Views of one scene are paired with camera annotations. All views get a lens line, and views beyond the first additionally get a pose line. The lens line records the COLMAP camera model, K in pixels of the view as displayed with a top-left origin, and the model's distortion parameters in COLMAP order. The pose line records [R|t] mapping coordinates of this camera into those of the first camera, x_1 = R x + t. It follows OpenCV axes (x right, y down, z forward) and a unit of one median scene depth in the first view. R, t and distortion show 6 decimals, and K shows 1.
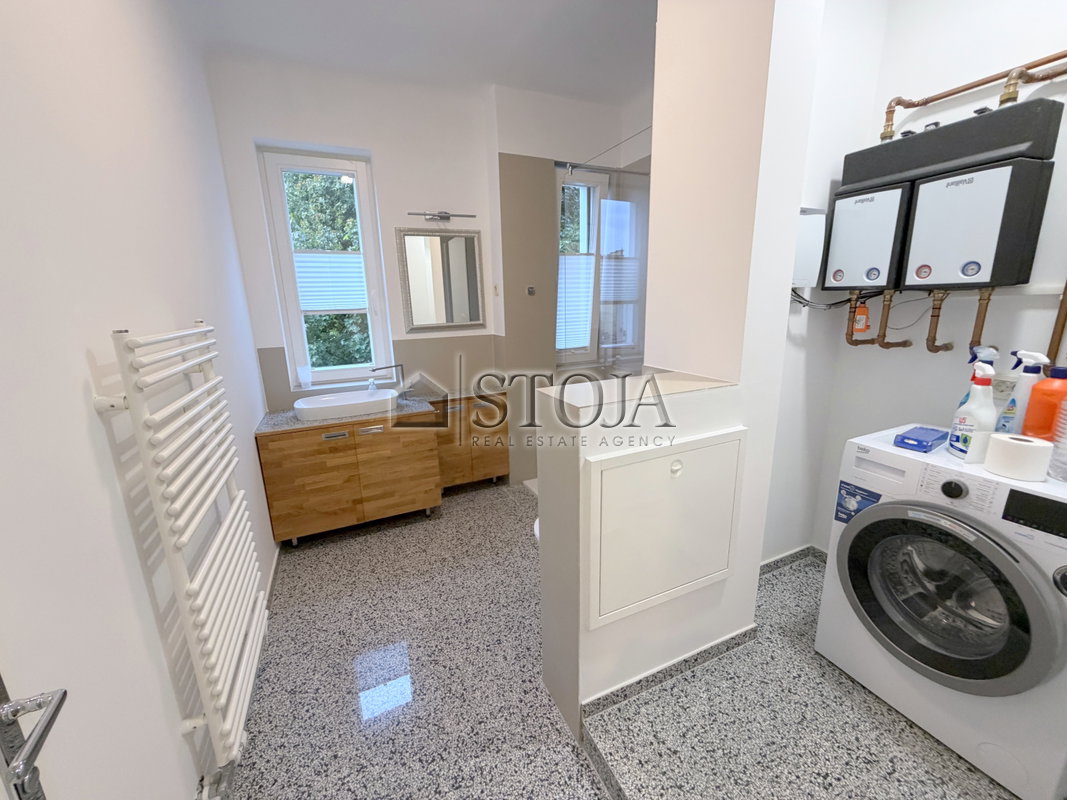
lens RADIAL K [[426.9, 0, 533.3], [0, 426.9, 399.6], [0, 0, 1]] dist [-0.000123, 0.000056]
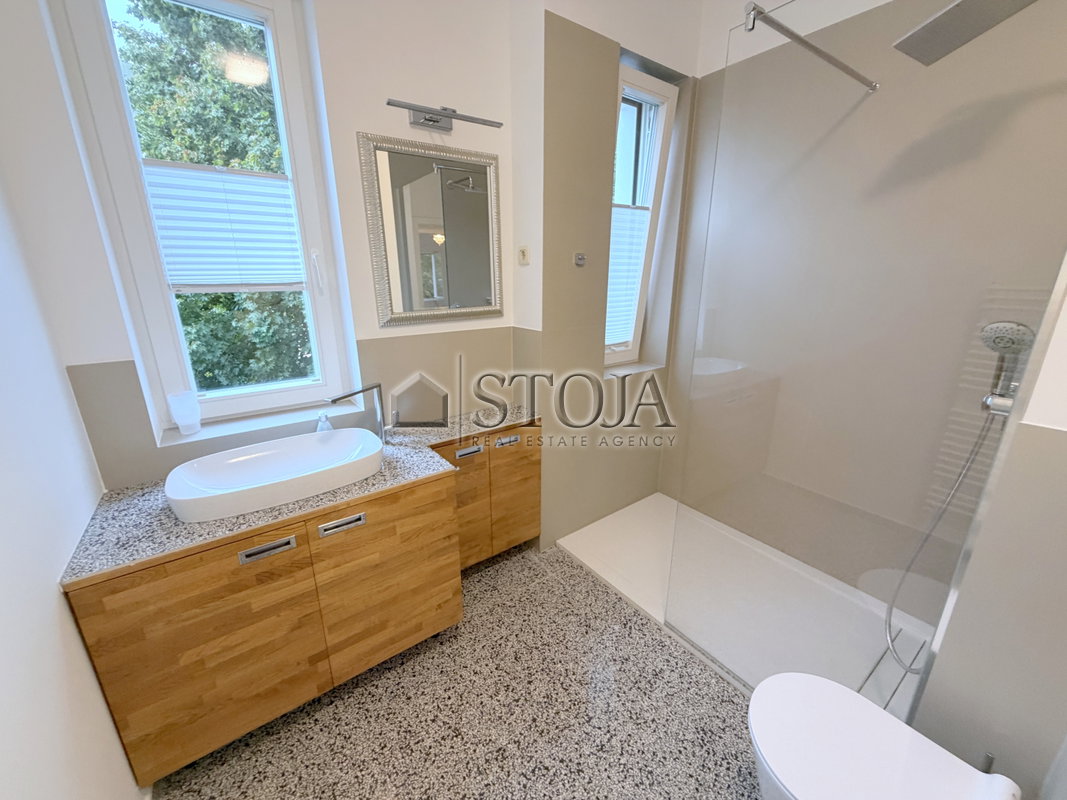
lens RADIAL K [[426.9, 0, 533.3], [0, 426.9, 399.8], [0, 0, 1]] dist [-0.000123, 0.000056]
pose [[0.980497, -0.034707, 0.193444, -0.217085], [0.023812, 0.998011, 0.058365, -0.089100], [-0.195085, -0.052621, 0.979374, 0.403033]]
